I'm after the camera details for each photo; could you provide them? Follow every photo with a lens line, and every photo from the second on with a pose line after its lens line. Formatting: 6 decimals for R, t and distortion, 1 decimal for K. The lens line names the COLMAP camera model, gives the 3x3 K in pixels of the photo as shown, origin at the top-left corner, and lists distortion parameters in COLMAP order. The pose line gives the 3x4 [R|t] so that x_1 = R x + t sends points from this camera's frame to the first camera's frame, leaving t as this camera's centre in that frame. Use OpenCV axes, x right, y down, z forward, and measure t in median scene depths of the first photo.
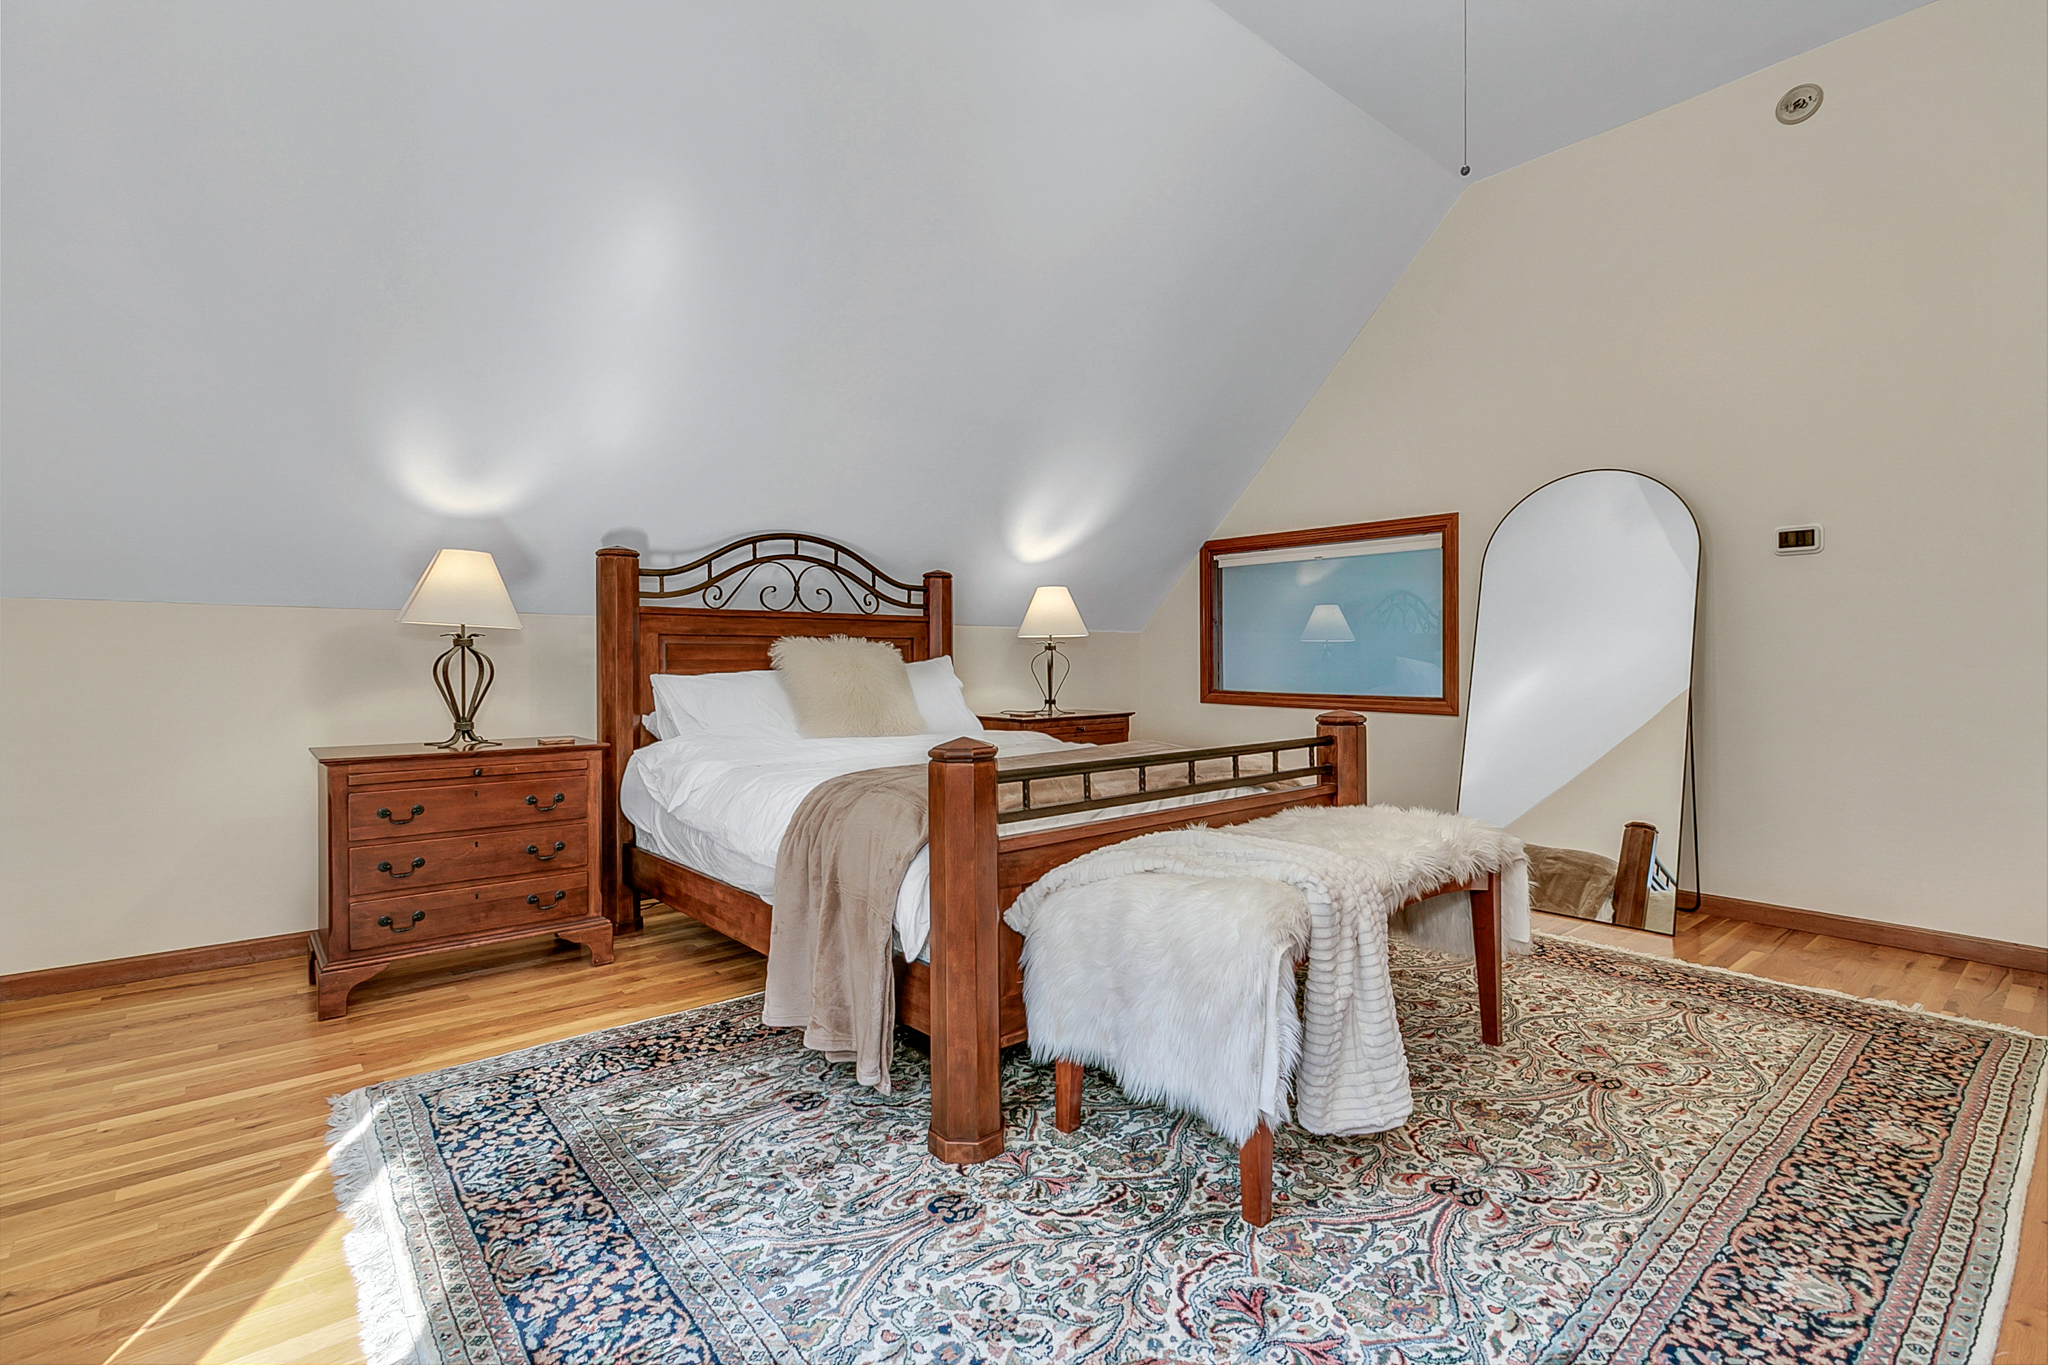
lens RADIAL K [[944.2, 0, 1019.0], [0, 944.2, 660.6], [0, 0, 1]] dist [0.006351, -0.000006]
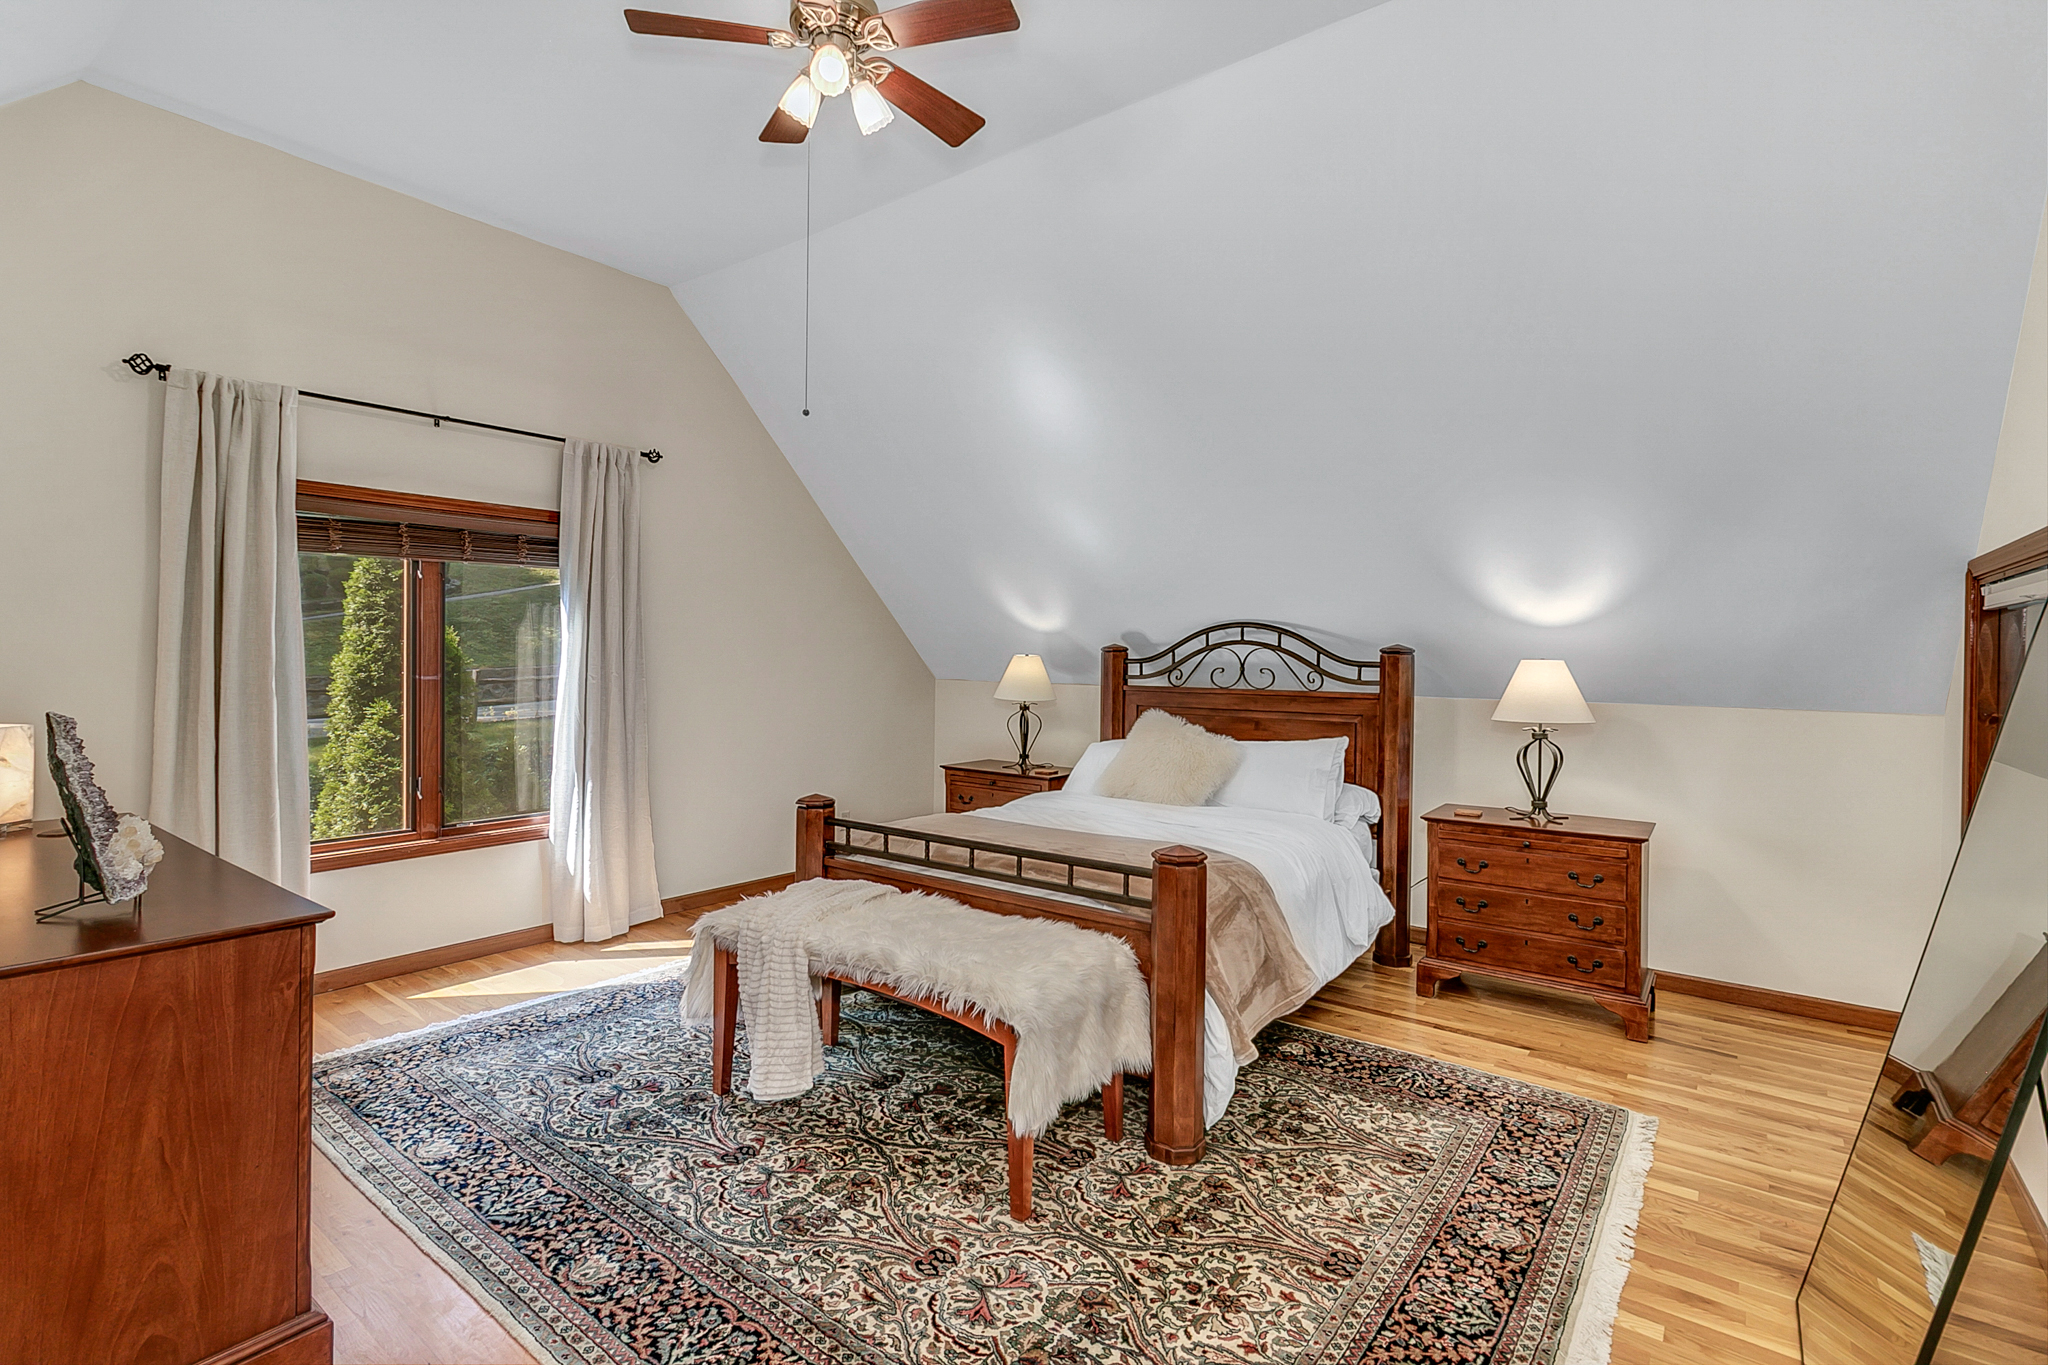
lens RADIAL K [[943.9, 0, 1022.0], [0, 943.9, 665.6], [0, 0, 1]] dist [-0.000583, 0.001603]
pose [[0.207111, 0.014046, -0.978217, 1.380532], [-0.013081, 0.999847, 0.011587, -0.146258], [0.978230, 0.010396, 0.207264, 0.791268]]
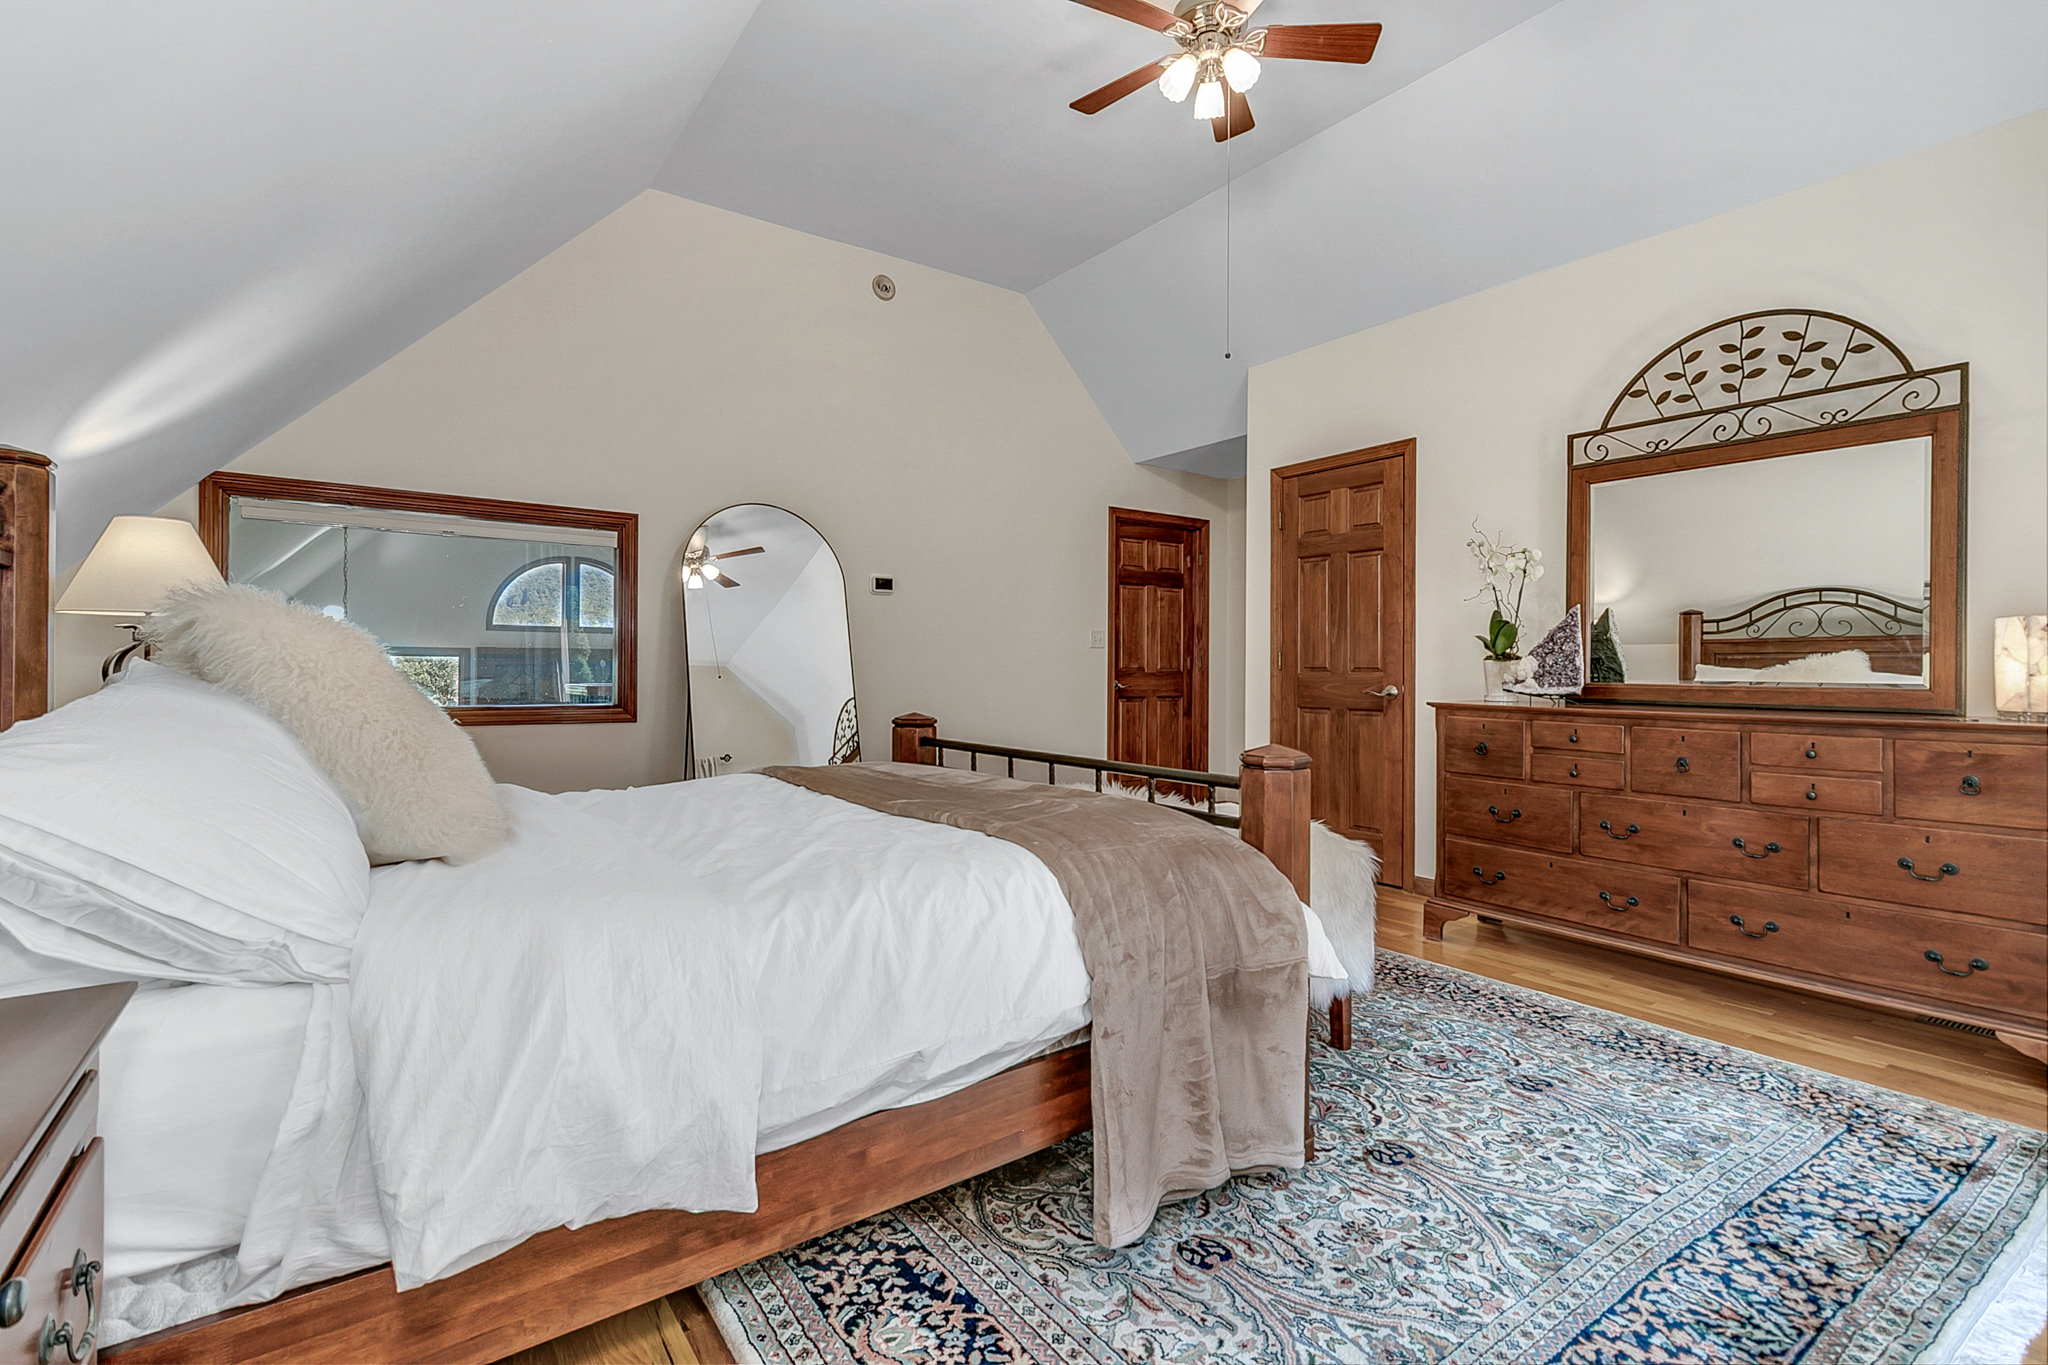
lens RADIAL K [[943.9, 0, 1022.0], [0, 943.9, 665.6], [0, 0, 1]] dist [-0.000583, 0.001603]
pose [[0.077068, 0.004222, 0.997017, -0.852760], [-0.006216, 0.999974, -0.003754, 0.001669], [-0.997006, -0.005909, 0.077092, 0.939794]]
